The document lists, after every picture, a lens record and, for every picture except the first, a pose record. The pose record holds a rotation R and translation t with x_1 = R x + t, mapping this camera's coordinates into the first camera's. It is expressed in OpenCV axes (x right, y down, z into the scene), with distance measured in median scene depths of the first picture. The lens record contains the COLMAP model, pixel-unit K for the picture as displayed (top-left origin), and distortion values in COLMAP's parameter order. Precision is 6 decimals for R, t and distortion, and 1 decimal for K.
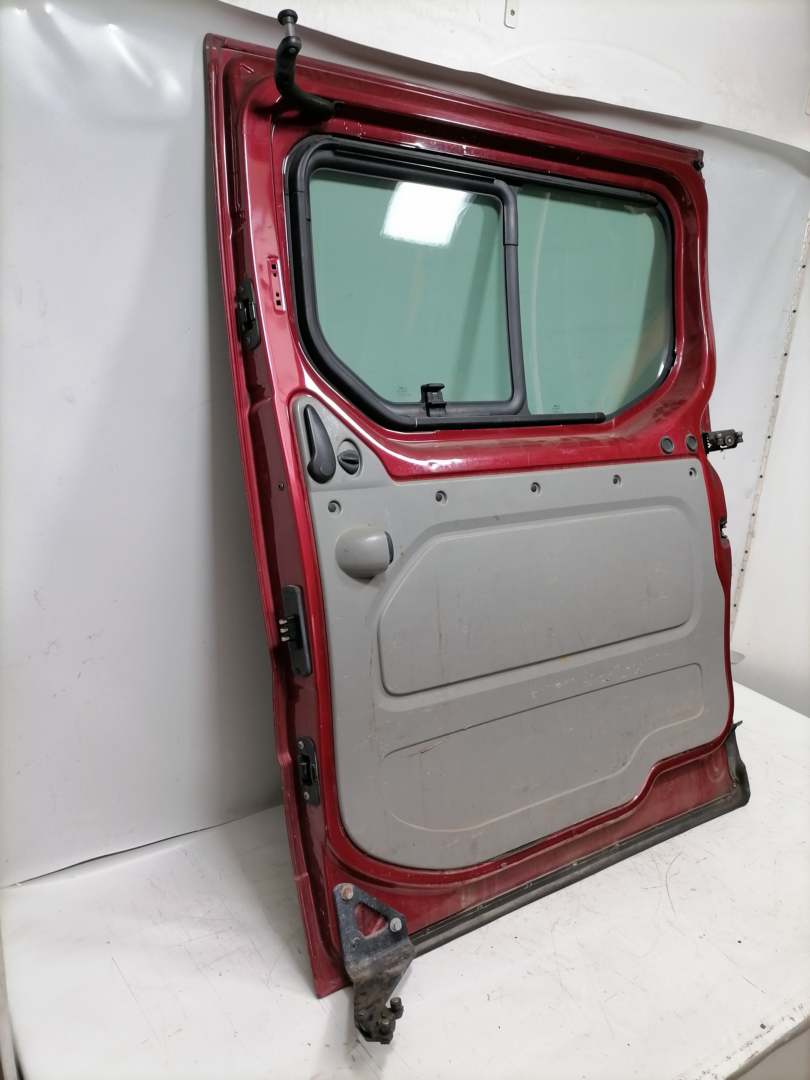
lens RADIAL K [[819.6, 0, 405.0], [0, 819.6, 540.0], [0, 0, 1]] dist [0.011459, -0.000768]
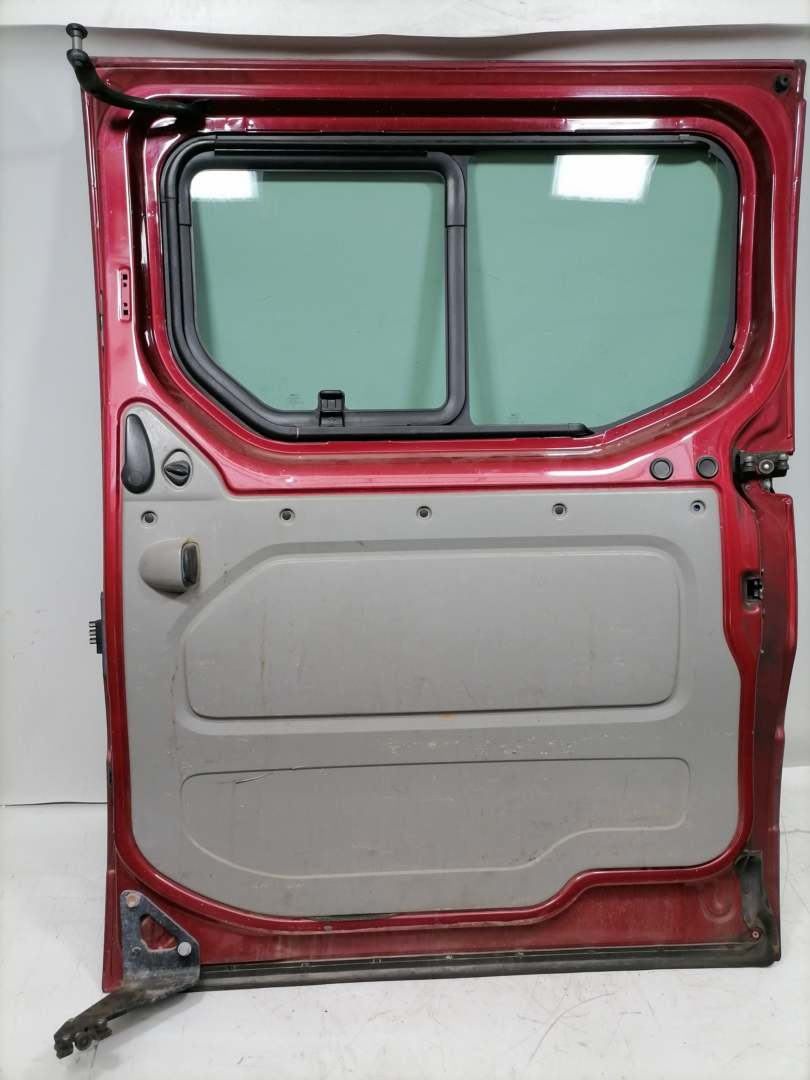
lens RADIAL K [[802.2, 0, 405.0], [0, 802.2, 540.0], [0, 0, 1]] dist [0.013625, -0.001014]
pose [[0.857076, 0.098018, -0.505780, 0.569062], [-0.087314, 0.995168, 0.044901, -0.070930], [0.507737, 0.005678, 0.861493, 0.268172]]
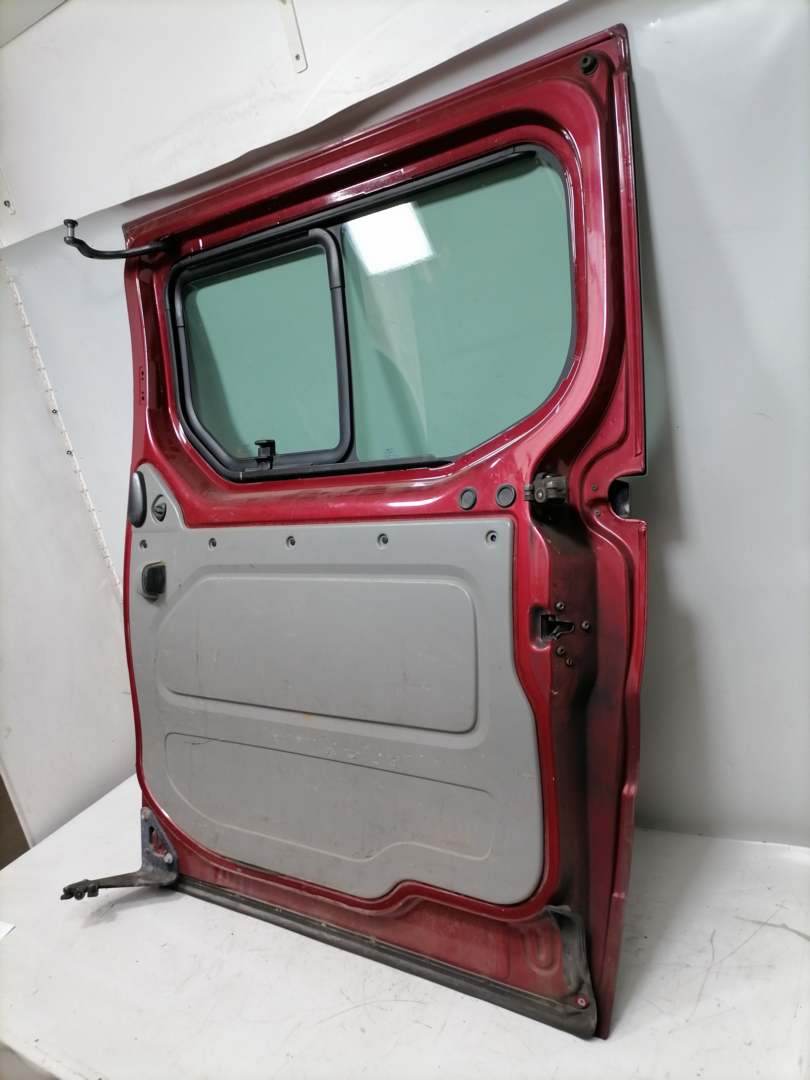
lens RADIAL K [[802.2, 0, 405.0], [0, 802.2, 540.0], [0, 0, 1]] dist [0.013625, -0.001014]
pose [[0.367341, 0.107102, -0.923899, 1.127892], [-0.038727, 0.994248, 0.099860, -0.169985], [0.929280, -0.000903, 0.369376, 0.765204]]
